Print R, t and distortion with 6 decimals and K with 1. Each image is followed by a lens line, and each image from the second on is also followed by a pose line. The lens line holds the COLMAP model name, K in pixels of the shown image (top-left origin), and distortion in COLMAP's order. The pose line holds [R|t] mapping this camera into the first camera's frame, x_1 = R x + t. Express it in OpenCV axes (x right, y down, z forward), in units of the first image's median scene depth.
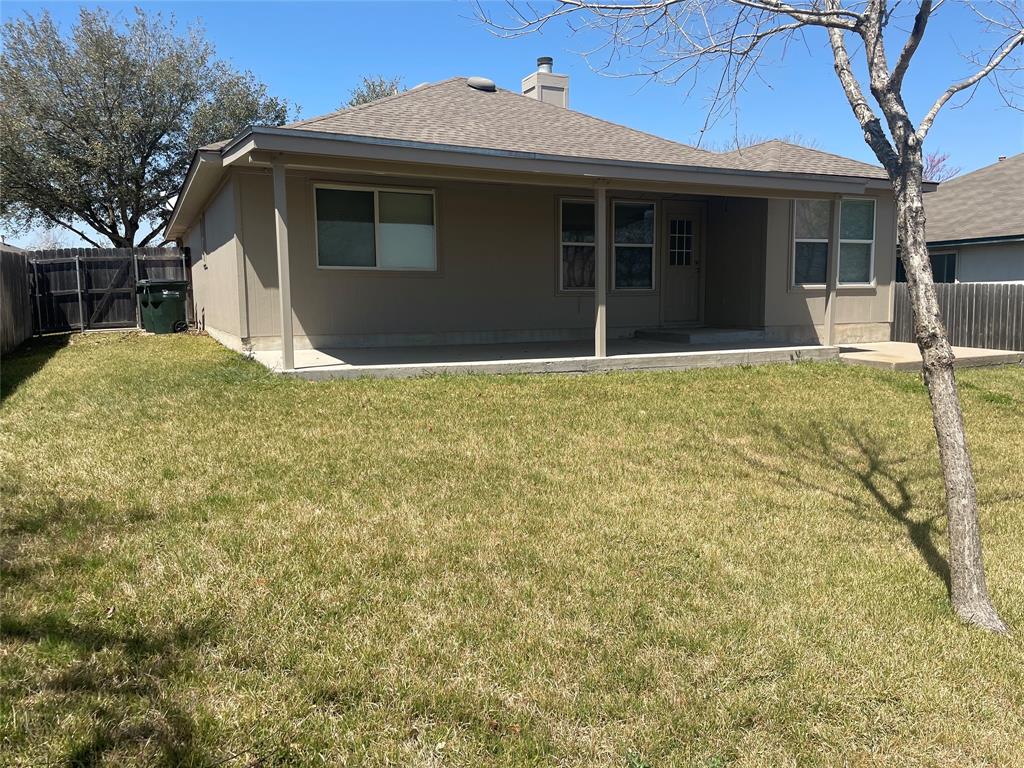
lens RADIAL K [[777.3, 0, 510.4], [0, 777.3, 385.6], [0, 0, 1]] dist [0.080049, -0.089742]
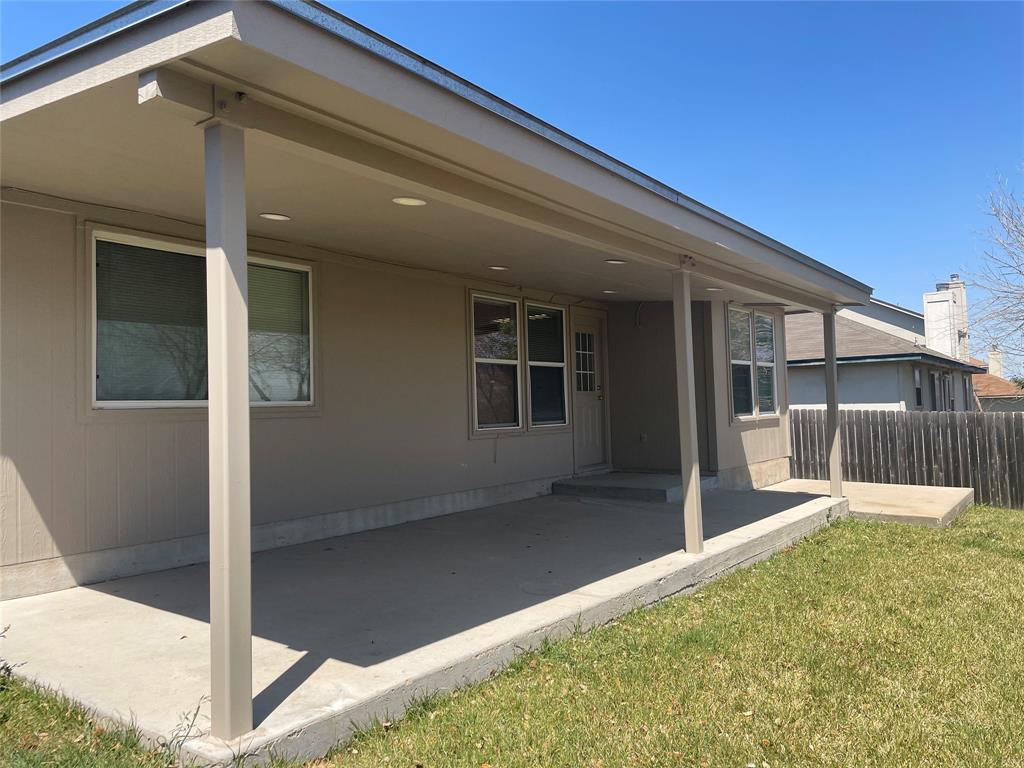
lens RADIAL K [[777.3, 0, 513.1], [0, 777.3, 377.2], [0, 0, 1]] dist [0.080049, -0.089742]
pose [[0.883119, 0.004900, 0.469124, -0.201942], [0.068907, 0.987746, -0.140032, -0.069202], [-0.464061, 0.155991, 0.871960, 0.387812]]
